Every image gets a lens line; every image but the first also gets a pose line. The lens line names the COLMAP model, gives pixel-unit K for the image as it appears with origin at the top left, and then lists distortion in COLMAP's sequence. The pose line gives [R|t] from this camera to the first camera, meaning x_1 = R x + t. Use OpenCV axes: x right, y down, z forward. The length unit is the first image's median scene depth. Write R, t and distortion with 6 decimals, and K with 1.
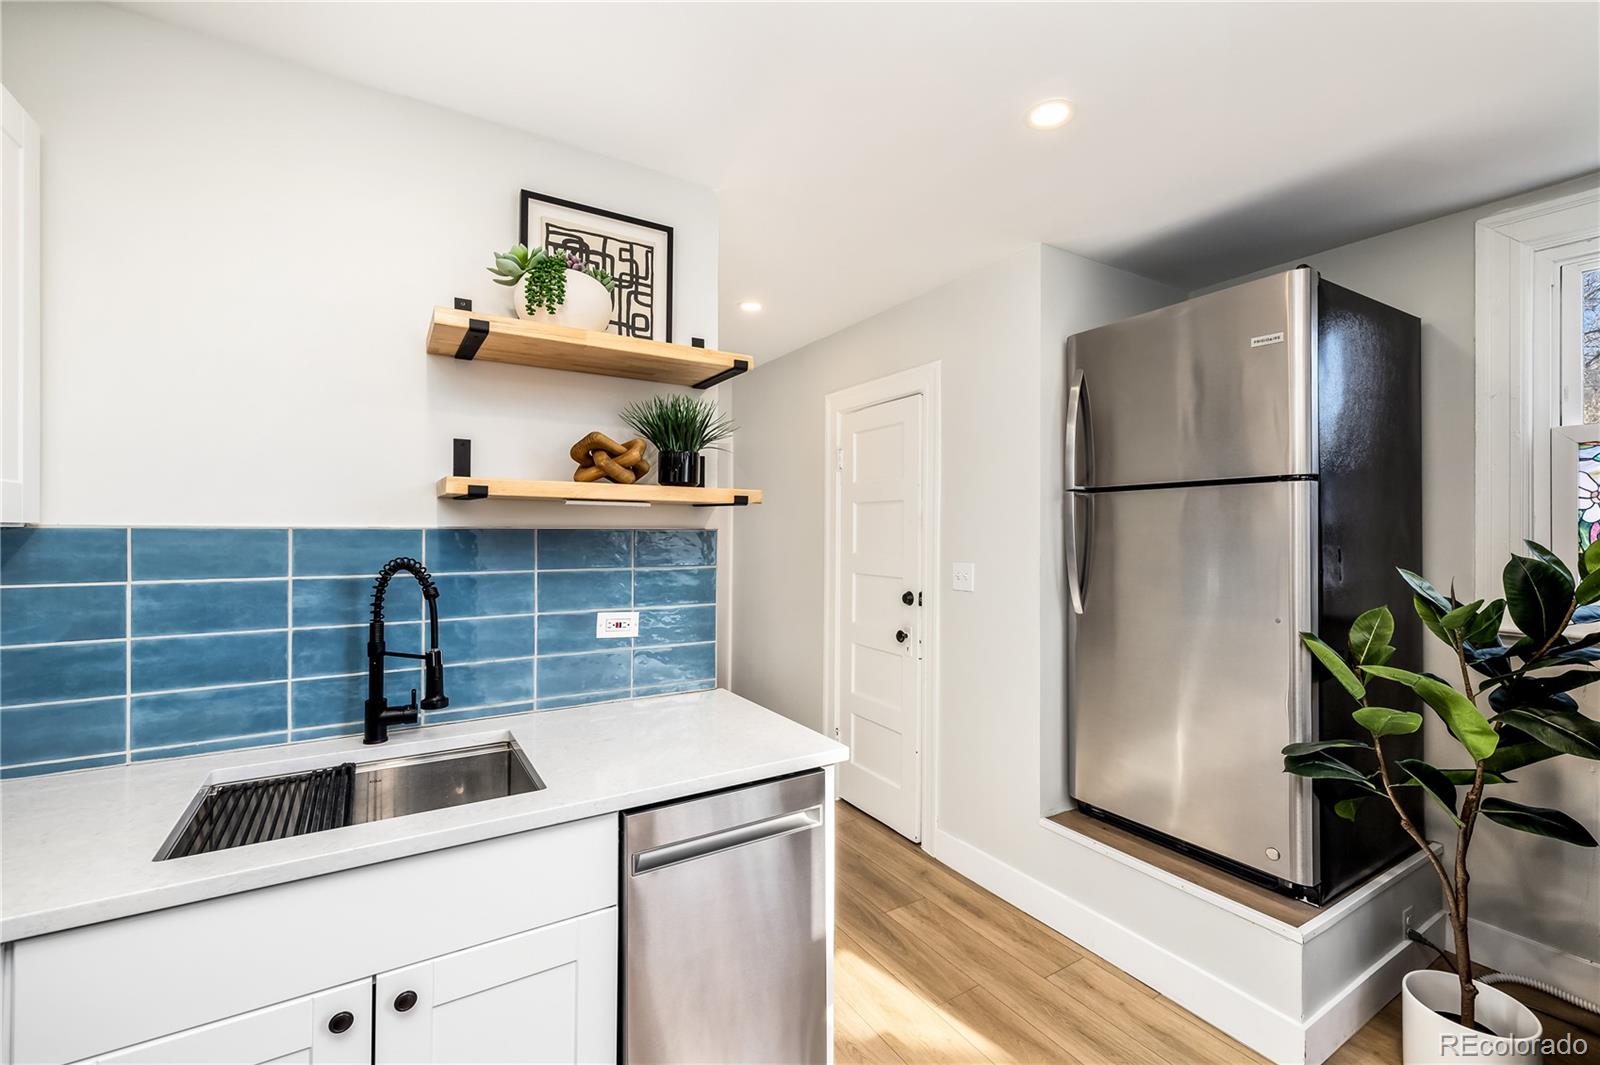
lens RADIAL K [[678.4, 0, 800.0], [0, 678.4, 532.5], [0, 0, 1]] dist [-0.001177, -0.000039]
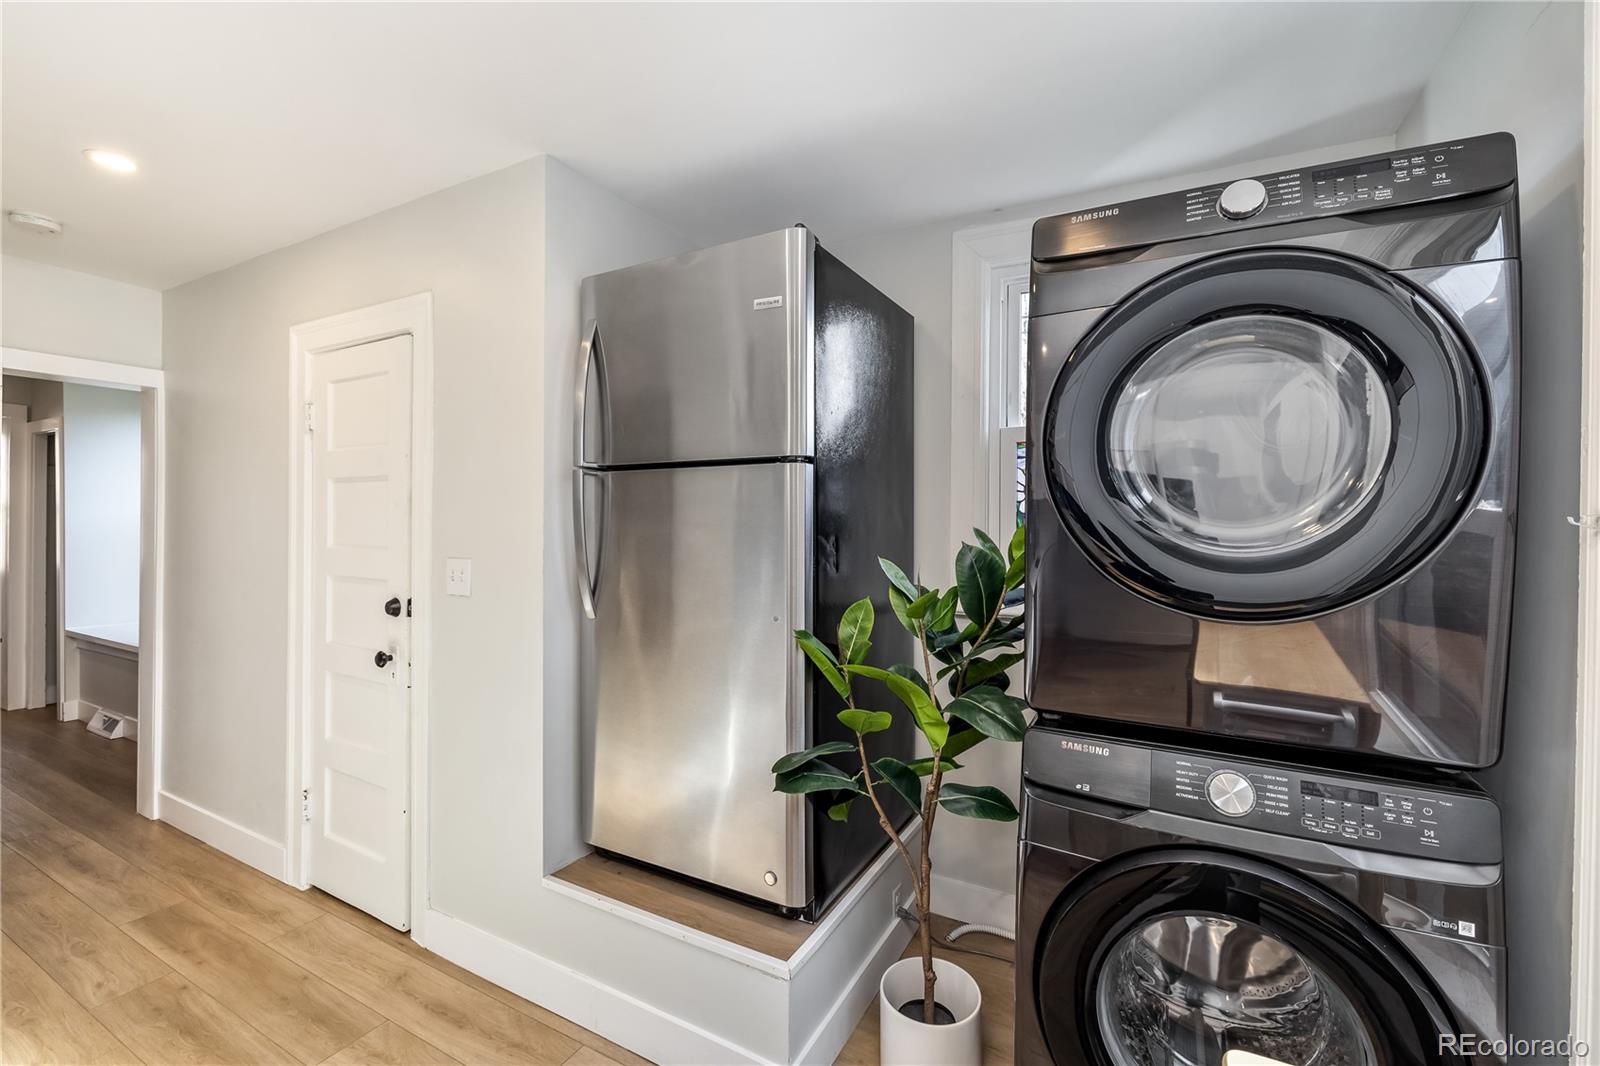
lens RADIAL K [[693.1, 0, 808.3], [0, 693.1, 530.3], [0, 0, 1]] dist [-0.001260, -0.000163]
pose [[0.859273, -0.001096, 0.511516, 0.278750], [-0.004698, 0.999939, 0.010034, 0.004389], [-0.511495, -0.011025, 0.859215, 0.196496]]
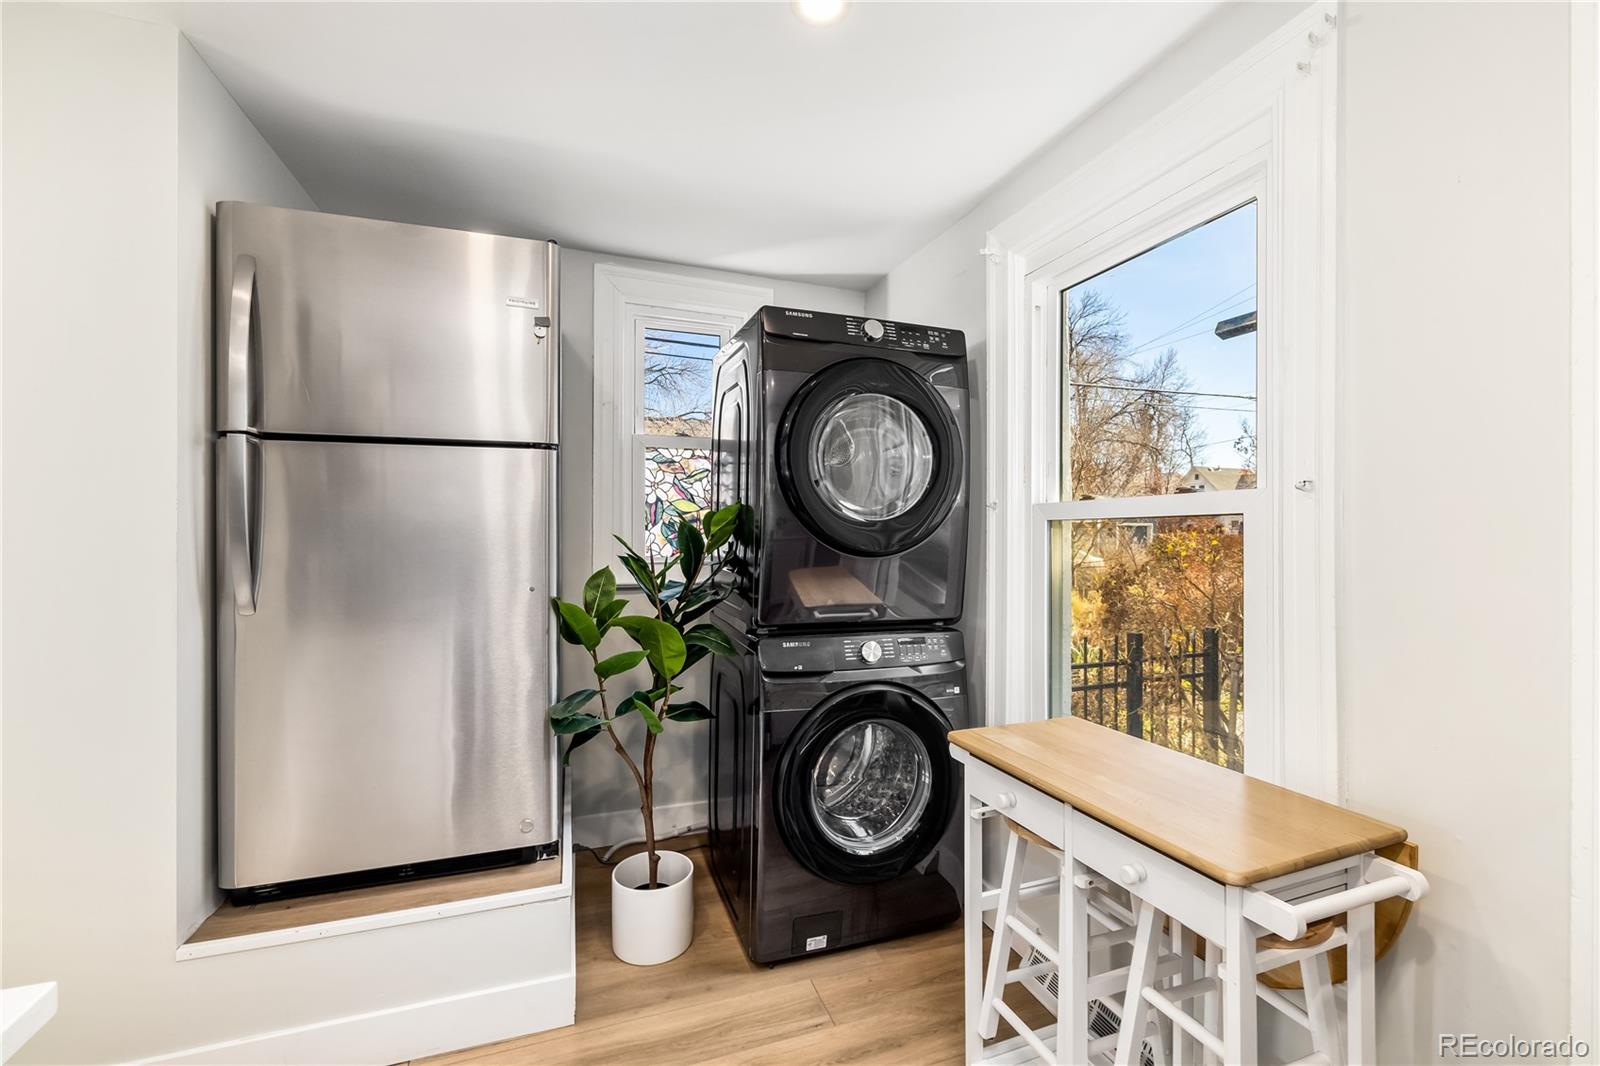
lens RADIAL K [[693.1, 0, 808.3], [0, 693.1, 530.3], [0, 0, 1]] dist [-0.001260, -0.000163]
pose [[0.197830, 0.001469, 0.980235, -0.216149], [-0.001430, 0.999998, -0.001210, 0.046469], [-0.980235, -0.001162, 0.197832, 0.408918]]
